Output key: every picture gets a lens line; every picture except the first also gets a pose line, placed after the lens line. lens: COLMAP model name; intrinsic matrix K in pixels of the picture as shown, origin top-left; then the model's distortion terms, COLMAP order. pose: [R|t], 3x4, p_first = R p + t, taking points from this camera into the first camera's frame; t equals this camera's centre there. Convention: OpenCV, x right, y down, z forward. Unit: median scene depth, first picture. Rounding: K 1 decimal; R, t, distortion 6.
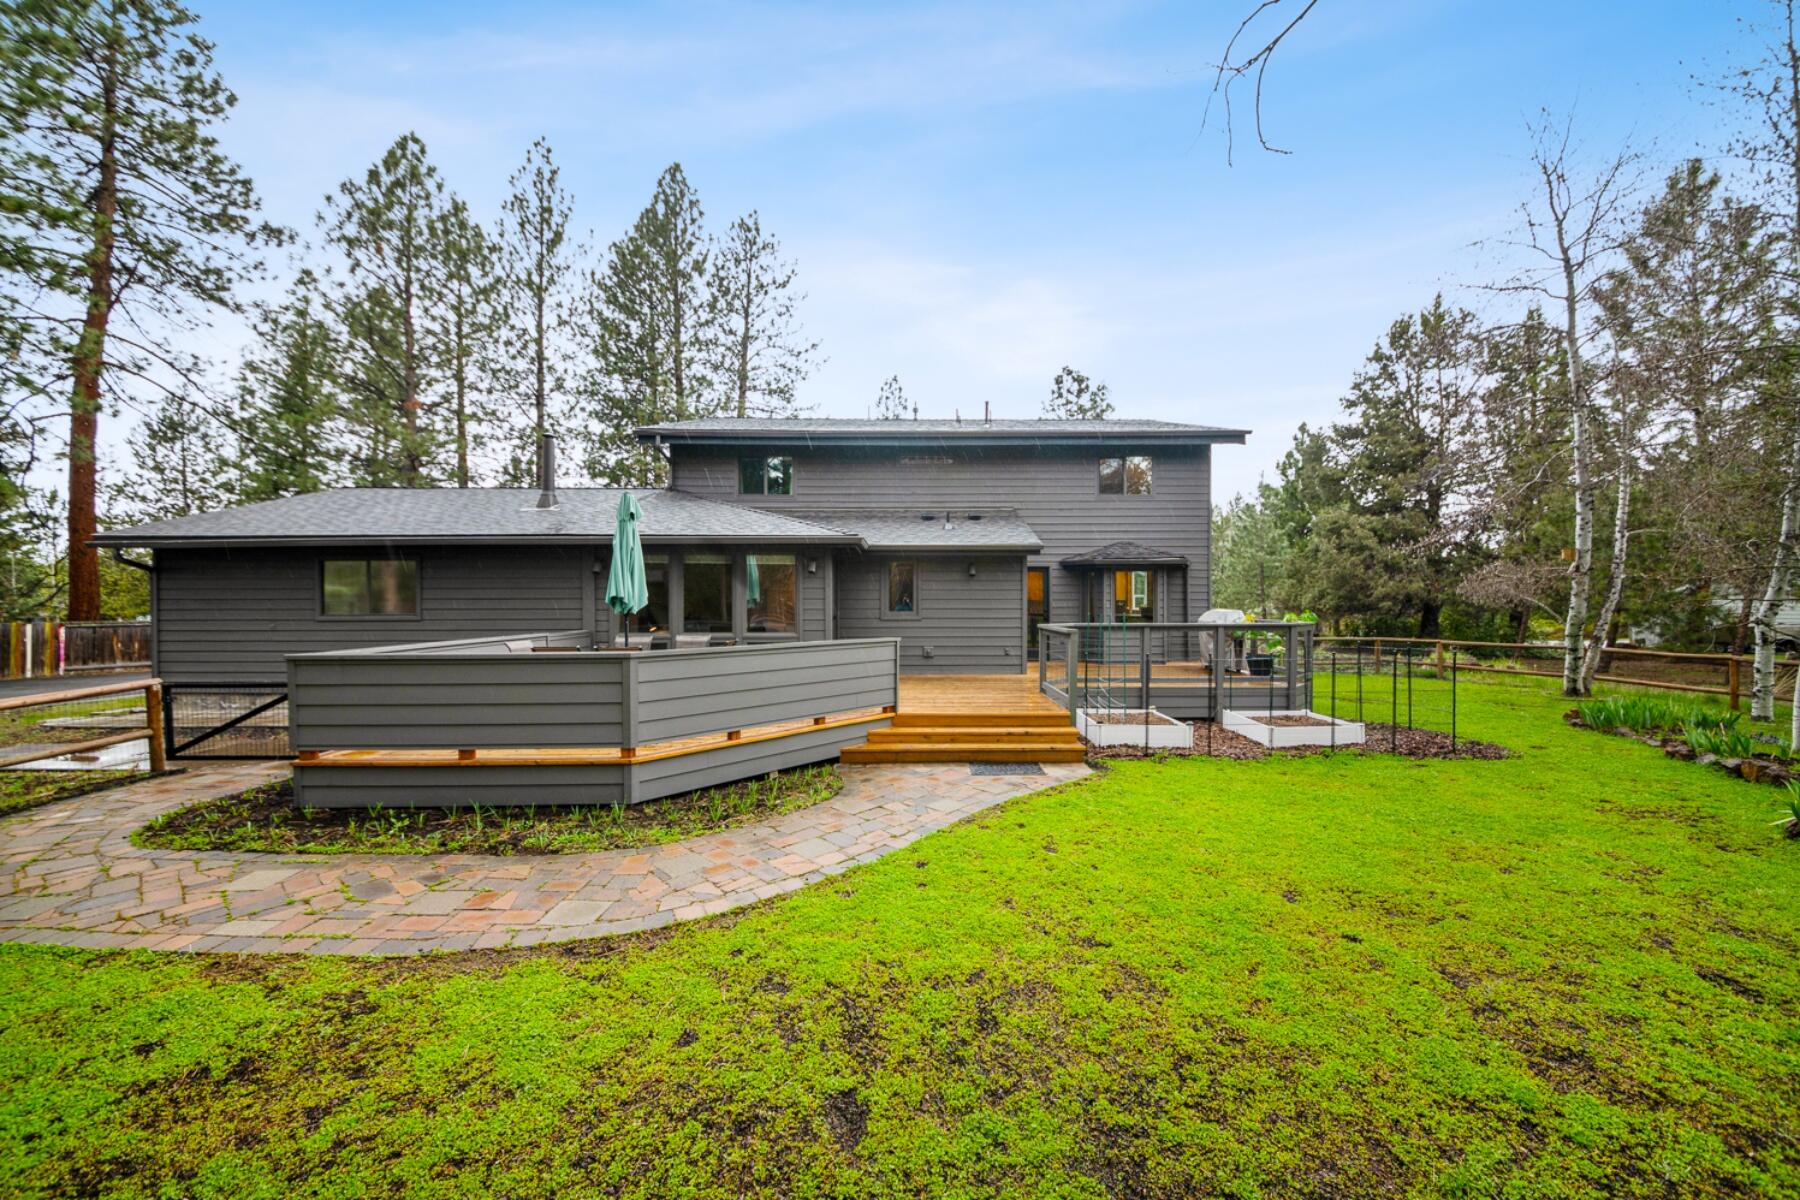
lens RADIAL K [[598.7, 0, 921.2], [0, 598.7, 607.9], [0, 0, 1]] dist [-0.027061, 0.000069]
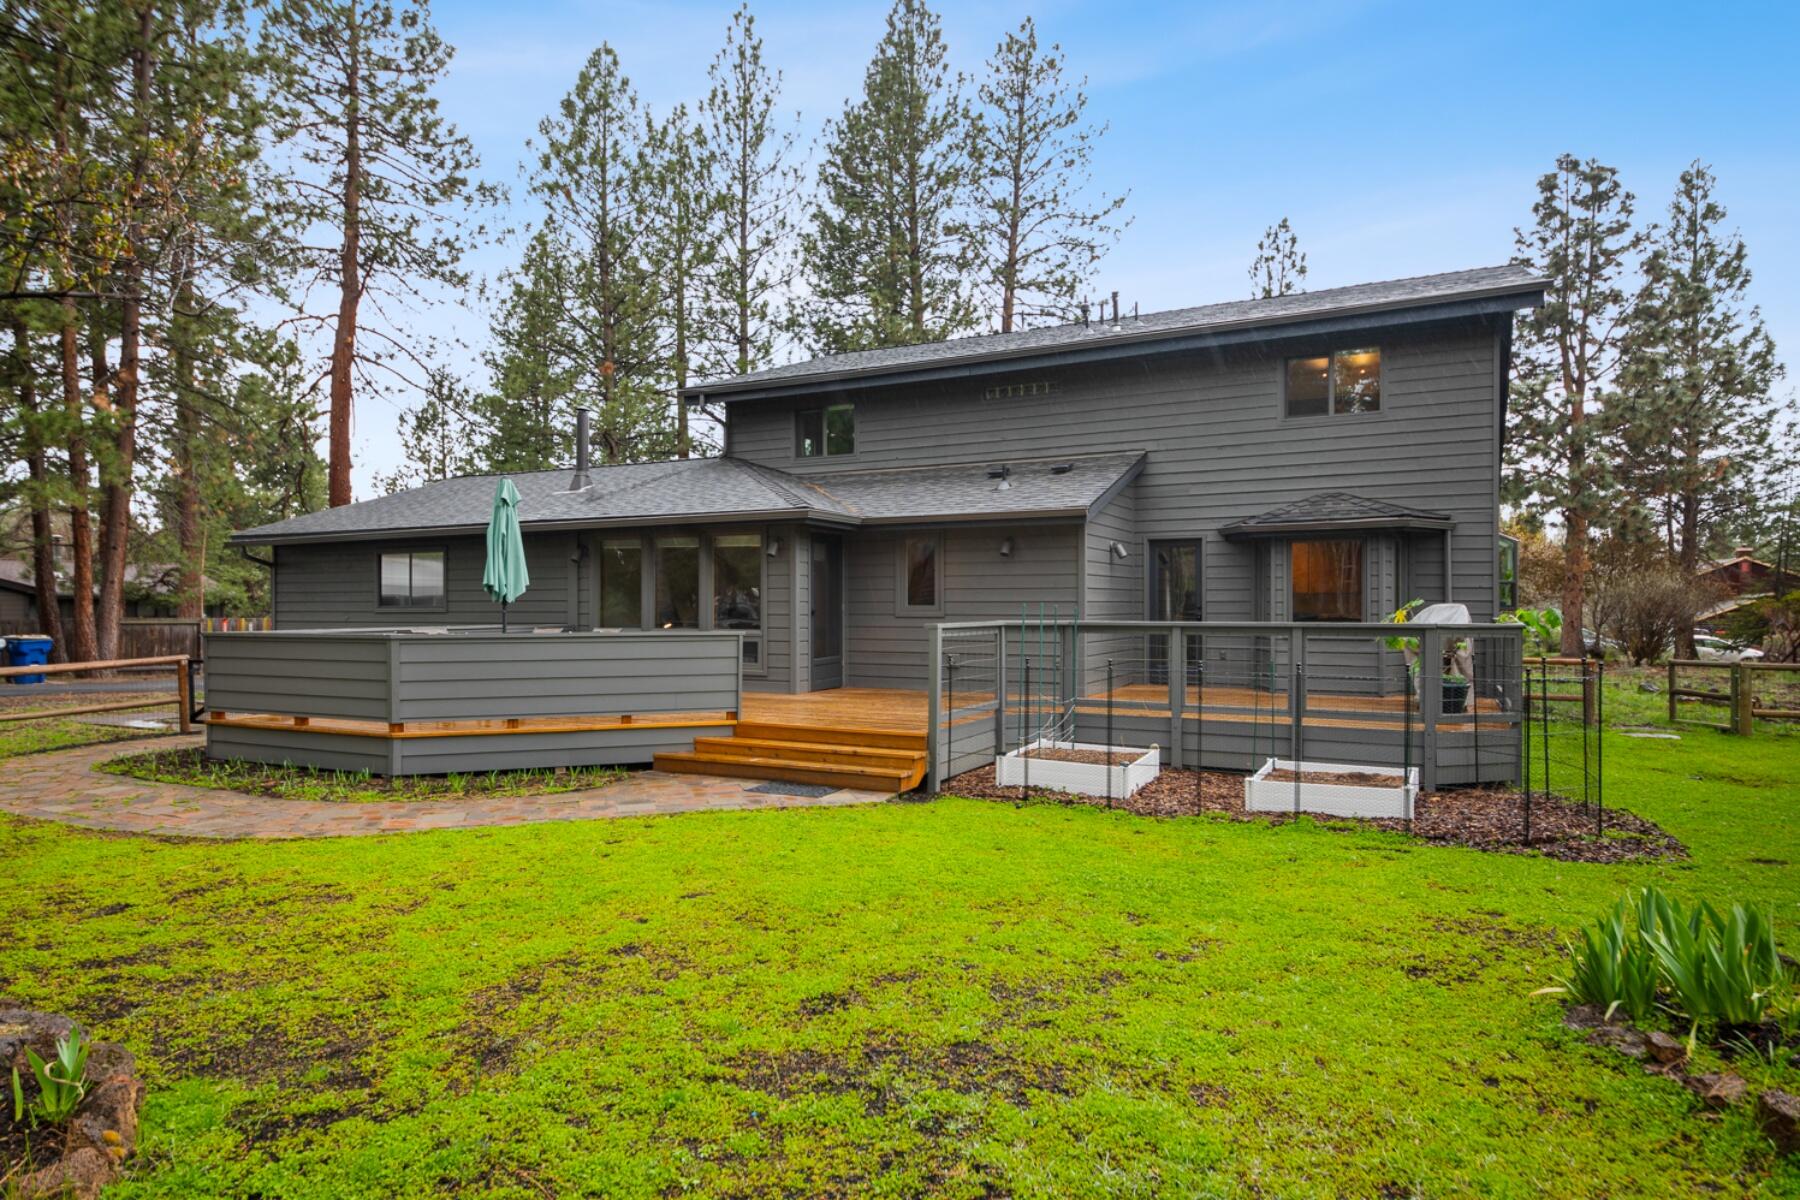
lens RADIAL K [[923.9, 0, 900.0], [0, 923.9, 600.0], [0, 0, 1]] dist [-0.000354, -0.001128]
pose [[0.892966, -0.002415, -0.450118, 0.117555], [-0.001693, 0.999961, -0.008722, 0.002570], [0.450121, 0.008551, 0.892927, -0.010067]]
